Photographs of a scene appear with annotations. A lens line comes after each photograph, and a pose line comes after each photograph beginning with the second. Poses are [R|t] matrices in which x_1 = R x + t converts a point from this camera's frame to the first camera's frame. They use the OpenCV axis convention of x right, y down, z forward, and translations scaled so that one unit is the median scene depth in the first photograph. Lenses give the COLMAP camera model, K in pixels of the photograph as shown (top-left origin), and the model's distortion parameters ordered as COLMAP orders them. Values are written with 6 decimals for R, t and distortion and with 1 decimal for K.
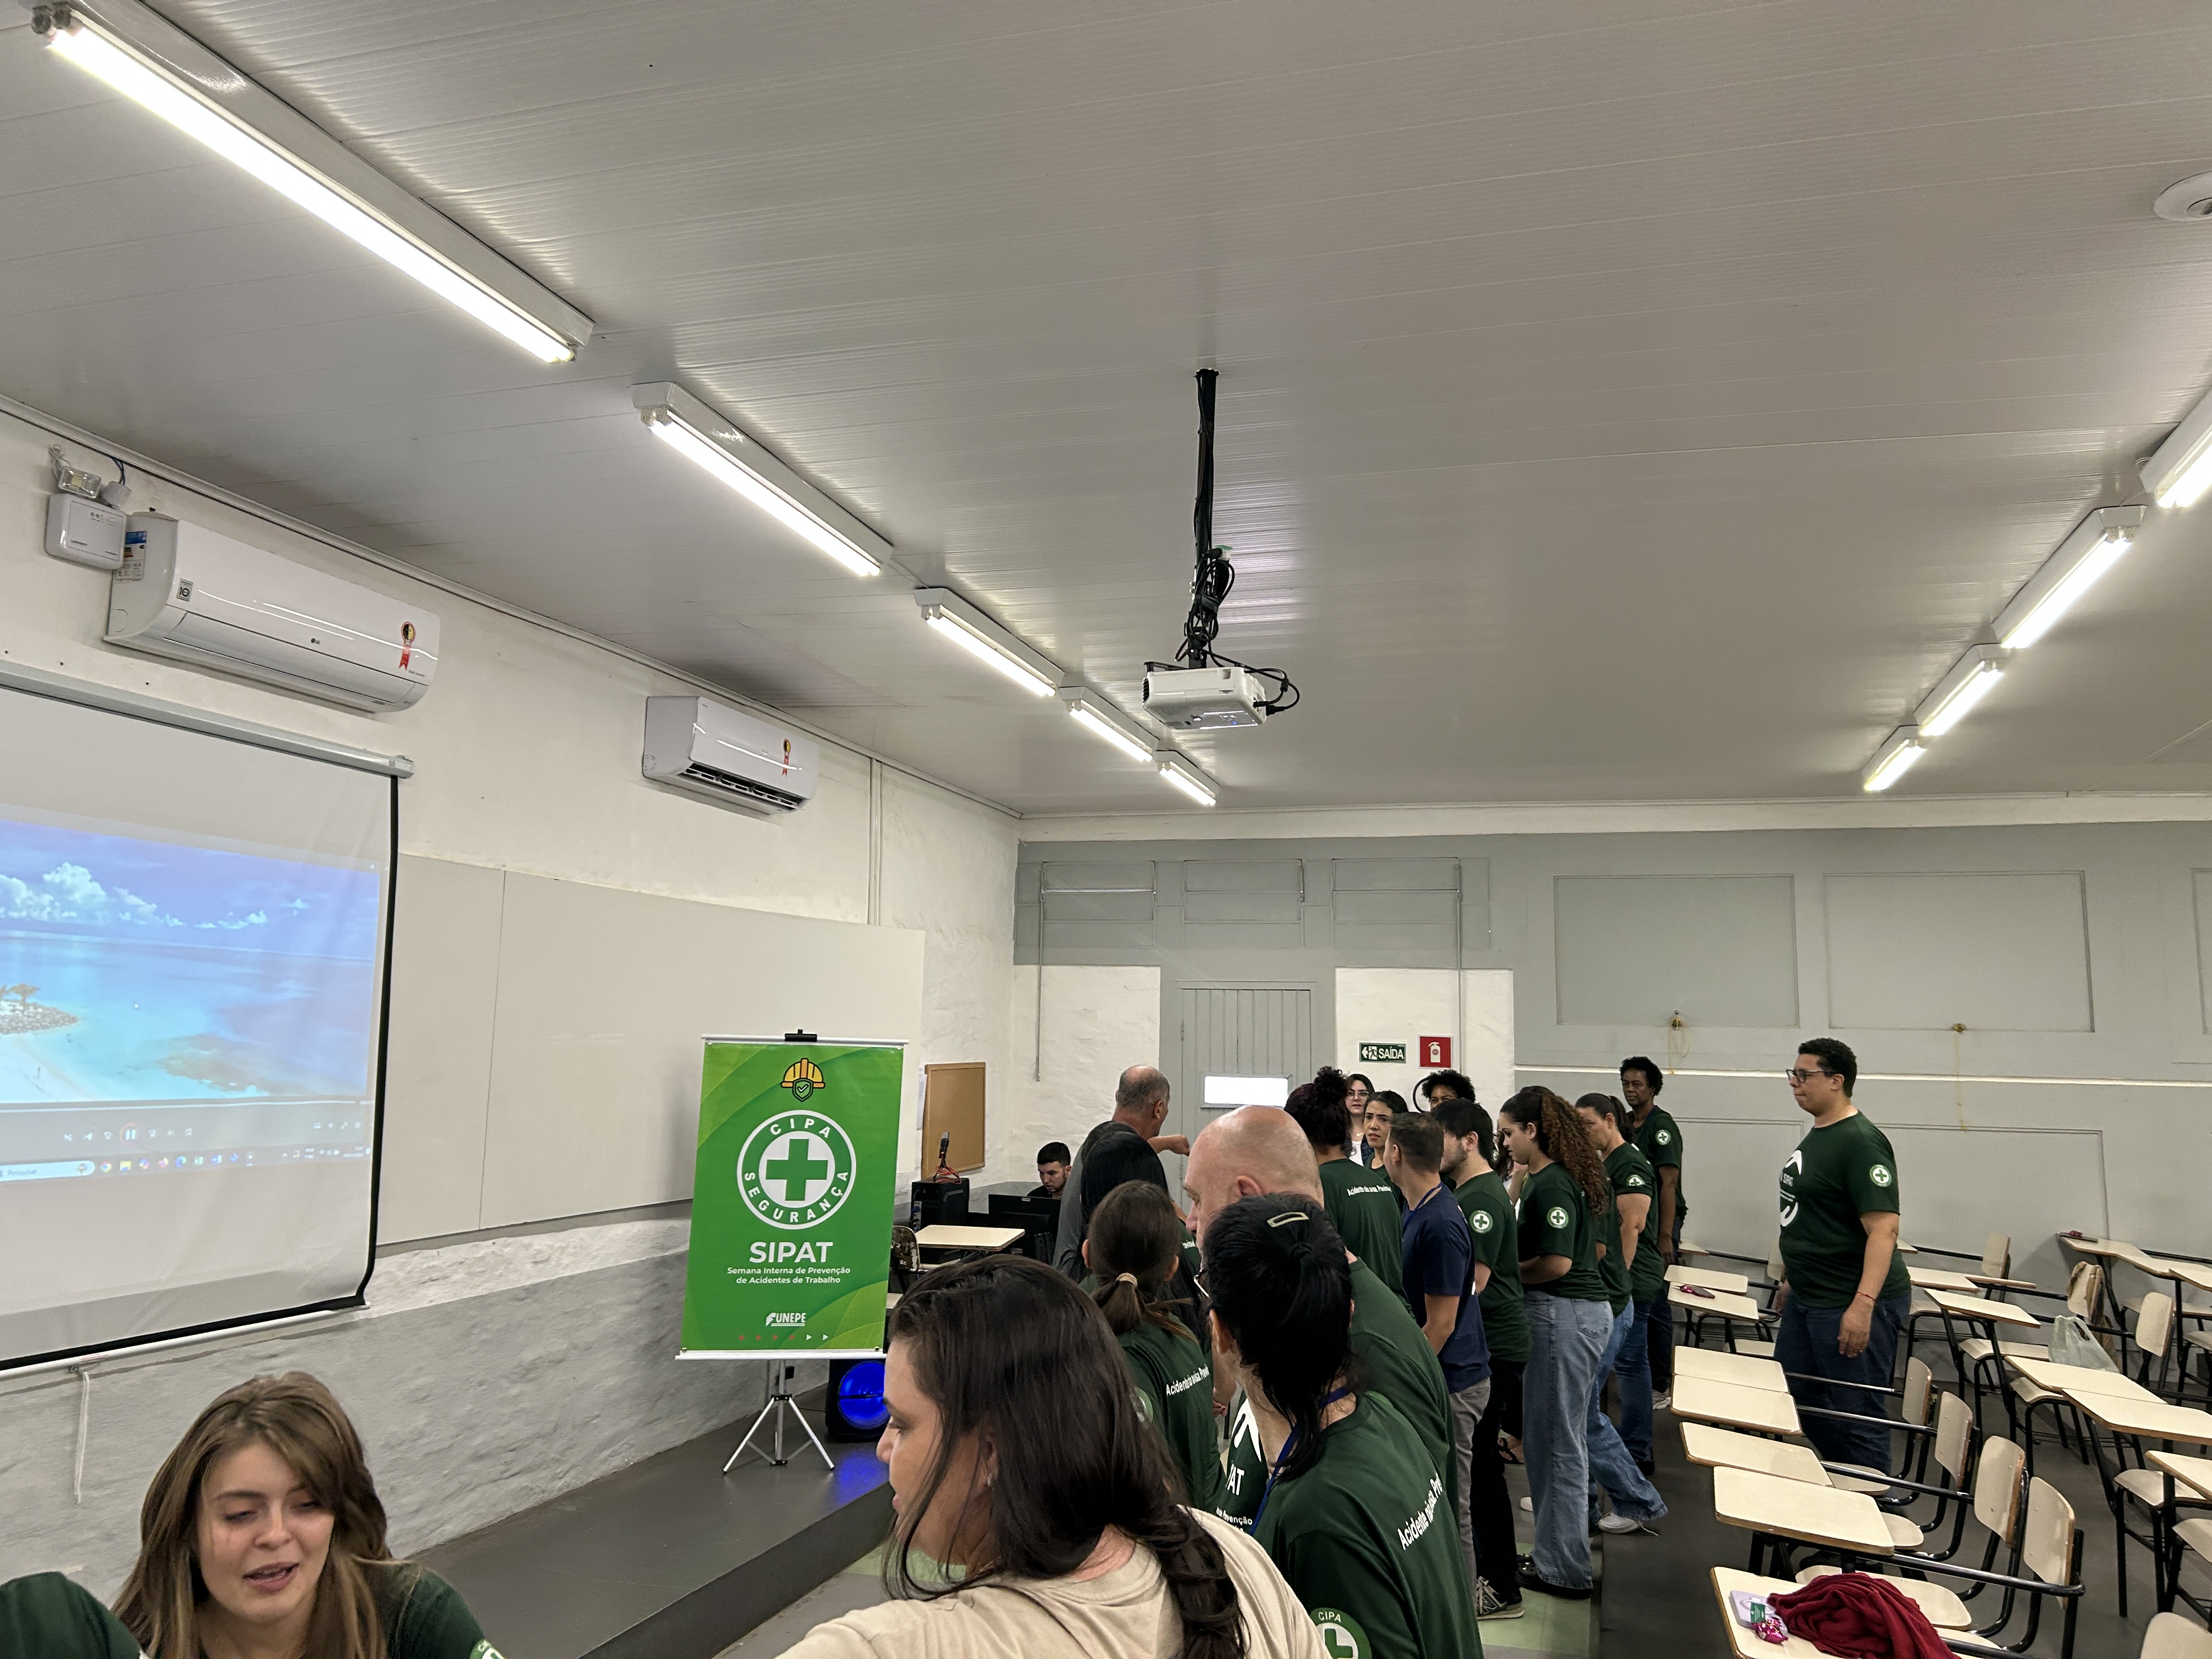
lens RADIAL K [[1665.2, 0, 1092.5], [0, 1665.2, 822.6], [0, 0, 1]] dist [0.062591, -0.067524]
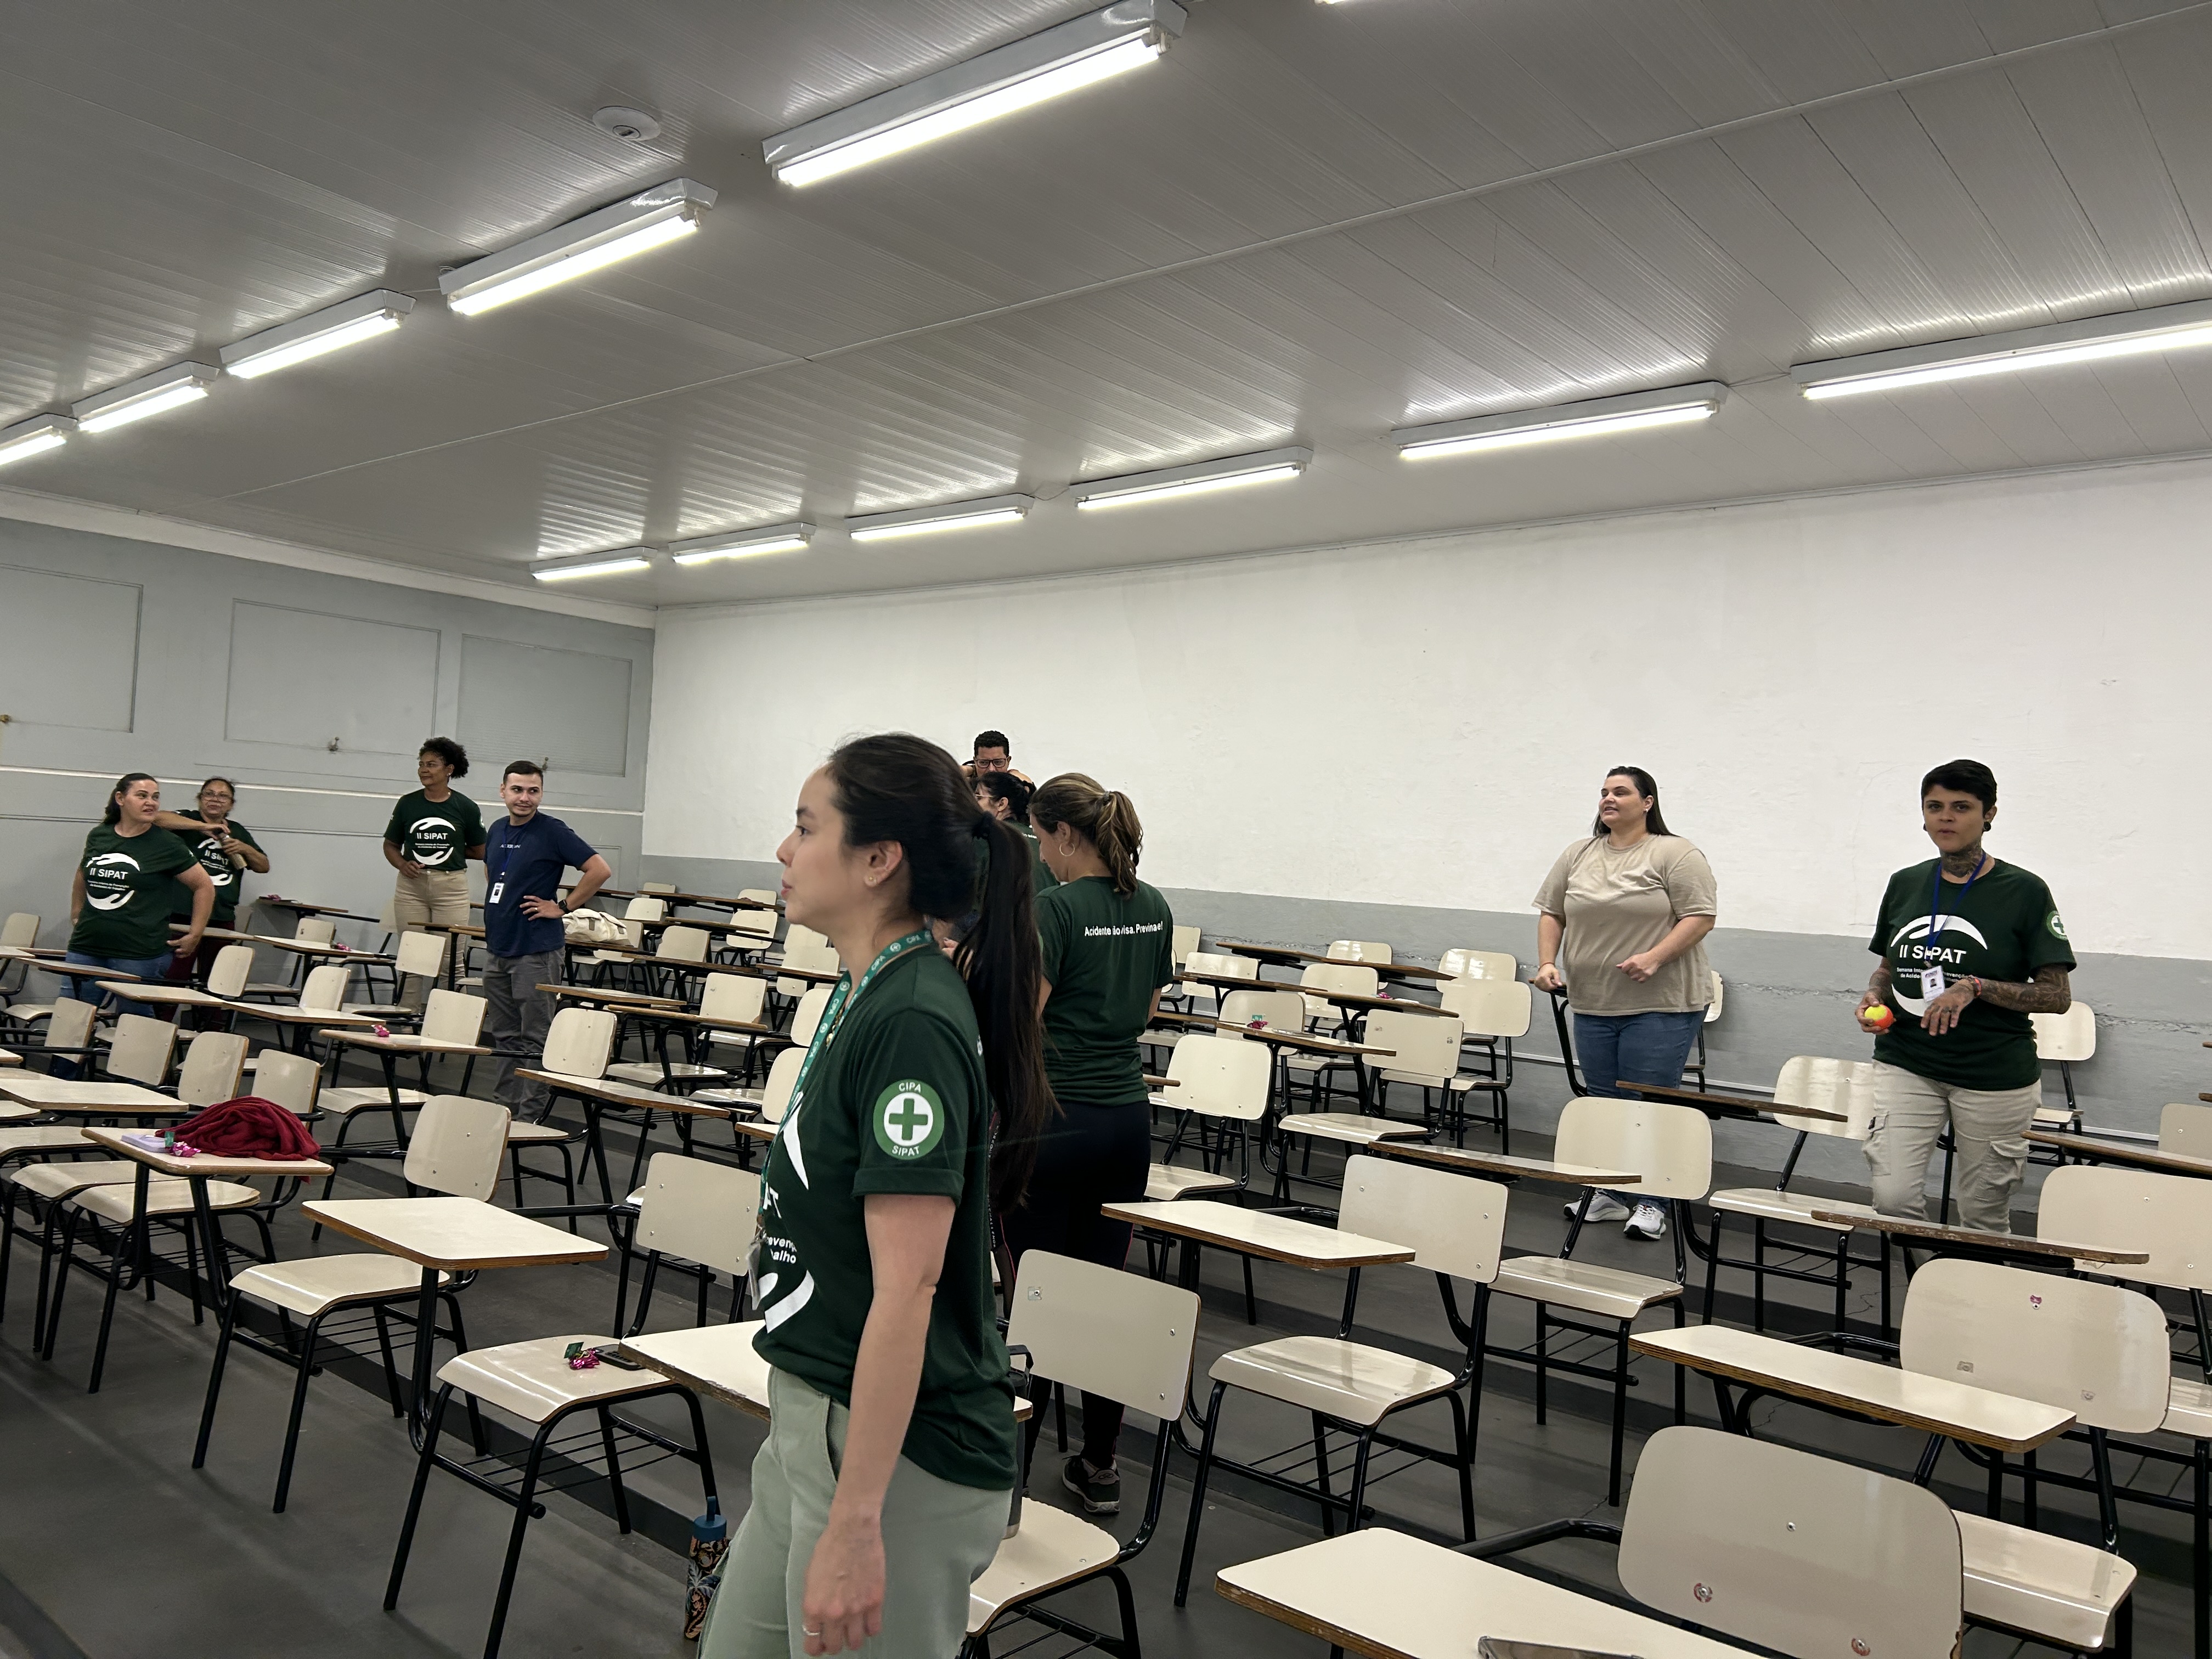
lens RADIAL K [[1665.2, 0, 1100.5], [0, 1665.2, 821.9], [0, 0, 1]] dist [0.062591, -0.067524]
pose [[0.403460, 0.032257, 0.914429, -0.199142], [-0.173009, 0.984041, 0.041621, 0.035810], [-0.898492, -0.174996, 0.402601, -0.019130]]
